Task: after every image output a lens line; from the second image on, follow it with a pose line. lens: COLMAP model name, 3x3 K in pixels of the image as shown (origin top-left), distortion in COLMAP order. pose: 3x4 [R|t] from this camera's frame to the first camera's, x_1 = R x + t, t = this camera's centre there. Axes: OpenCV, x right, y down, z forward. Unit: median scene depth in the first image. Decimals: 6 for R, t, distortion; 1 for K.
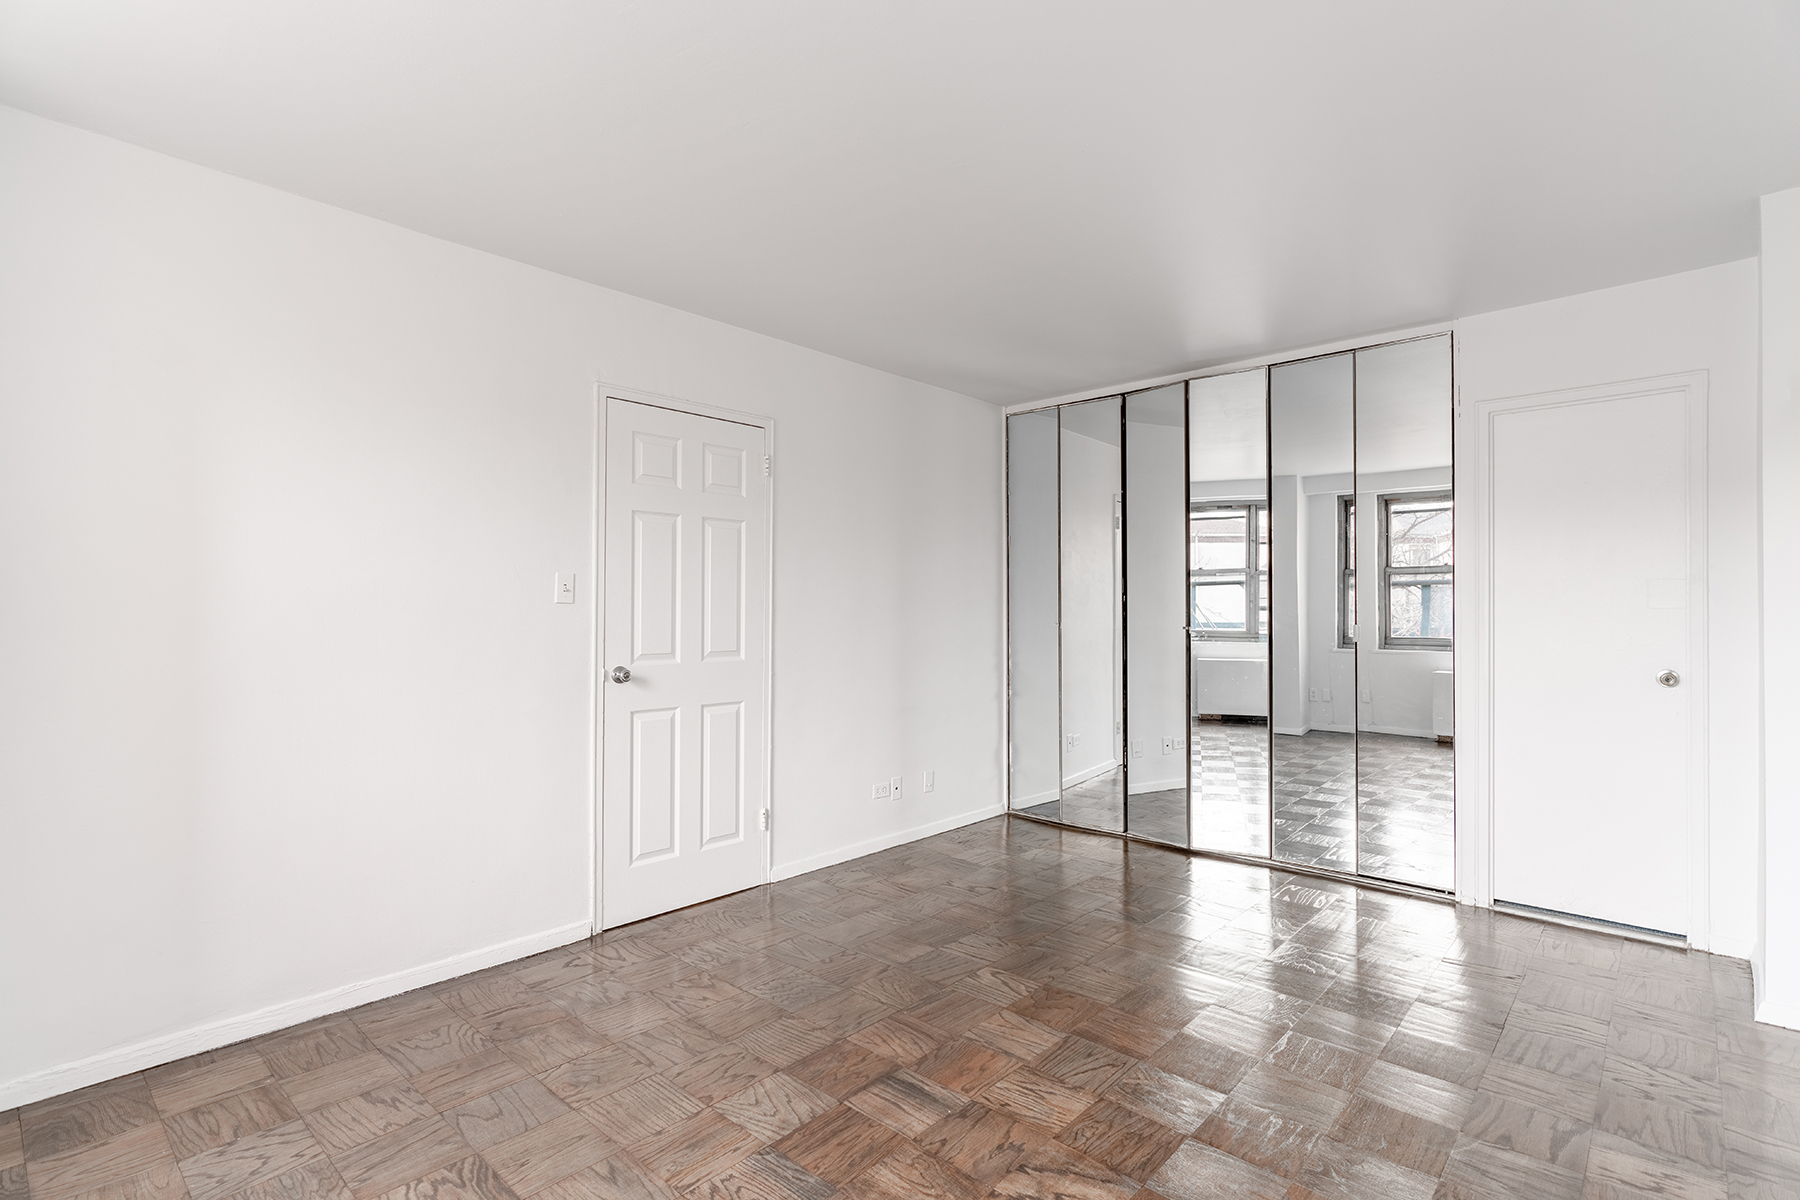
lens RADIAL K [[848.9, 0, 900.0], [0, 848.9, 600.0], [0, 0, 1]] dist [0.001942, 0.000363]
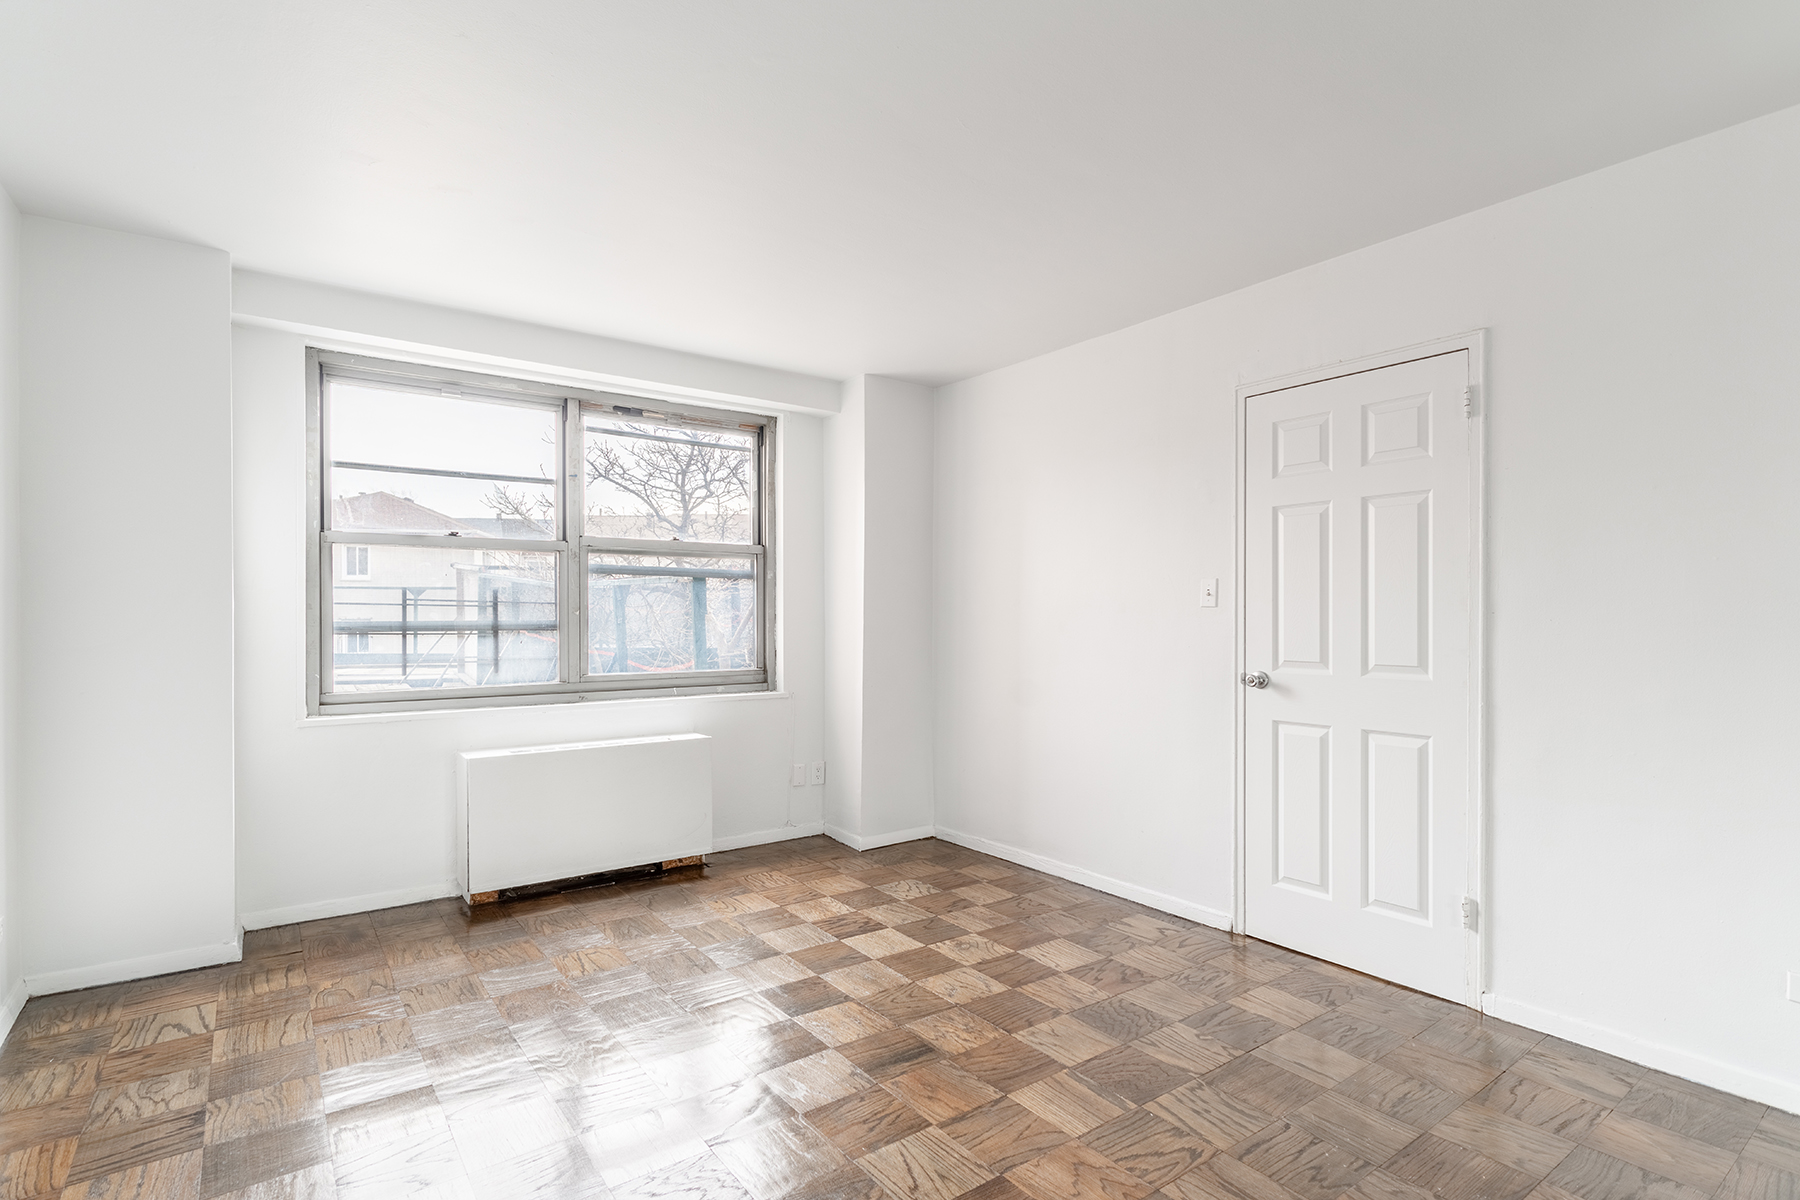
lens RADIAL K [[889.6, 0, 900.0], [0, 889.6, 600.0], [0, 0, 1]] dist [0.000327, 0.000013]
pose [[-0.195395, -0.016217, -0.980591, 0.735796], [0.018602, 0.999622, -0.020238, 0.009685], [0.980548, -0.022196, -0.195019, 0.787587]]
